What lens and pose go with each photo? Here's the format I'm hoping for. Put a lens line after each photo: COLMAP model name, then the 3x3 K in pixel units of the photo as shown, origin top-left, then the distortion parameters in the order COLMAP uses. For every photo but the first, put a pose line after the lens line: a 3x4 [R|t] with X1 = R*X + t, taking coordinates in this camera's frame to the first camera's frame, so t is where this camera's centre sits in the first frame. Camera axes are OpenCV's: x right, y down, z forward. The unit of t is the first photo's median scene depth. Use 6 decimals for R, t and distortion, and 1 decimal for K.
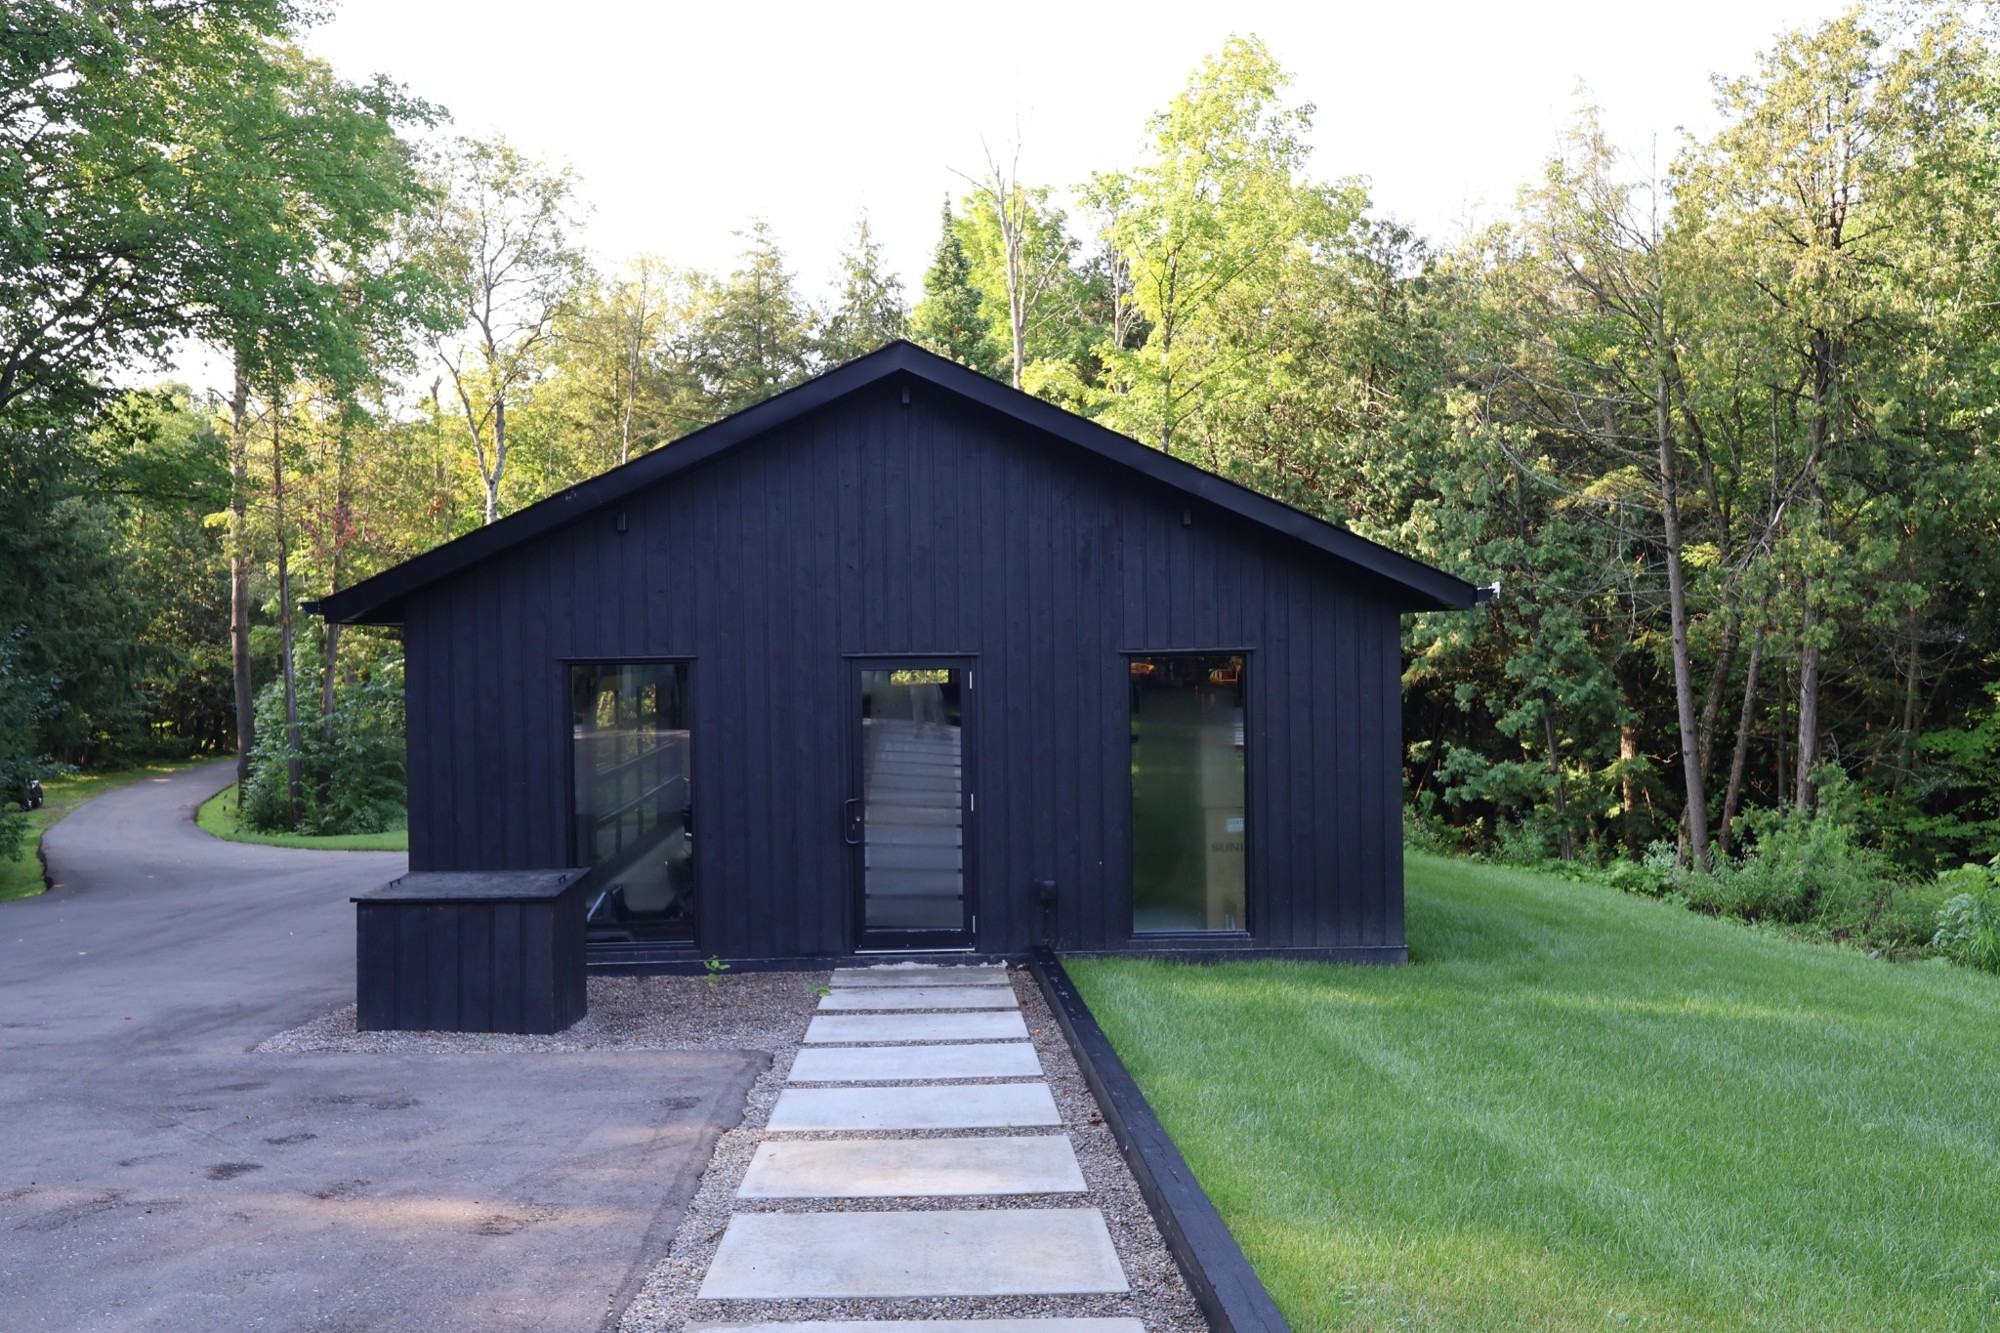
lens RADIAL K [[1591.8, 0, 1000.0], [0, 1591.8, 666.5], [0, 0, 1]] dist [-0.003234, -0.002440]
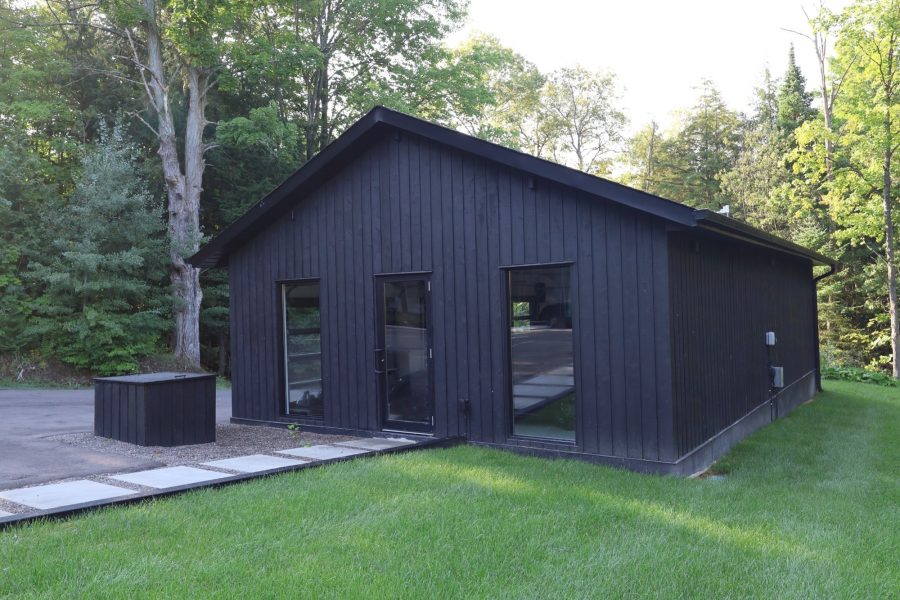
lens RADIAL K [[716.3, 0, 450.0], [0, 716.3, 300.0], [0, 0, 1]] dist [-0.003234, -0.002440]
pose [[0.793508, -0.011754, -0.608447, 0.494814], [0.001403, 0.999846, -0.017486, 0.038788], [0.608559, 0.013022, 0.793402, 0.363101]]
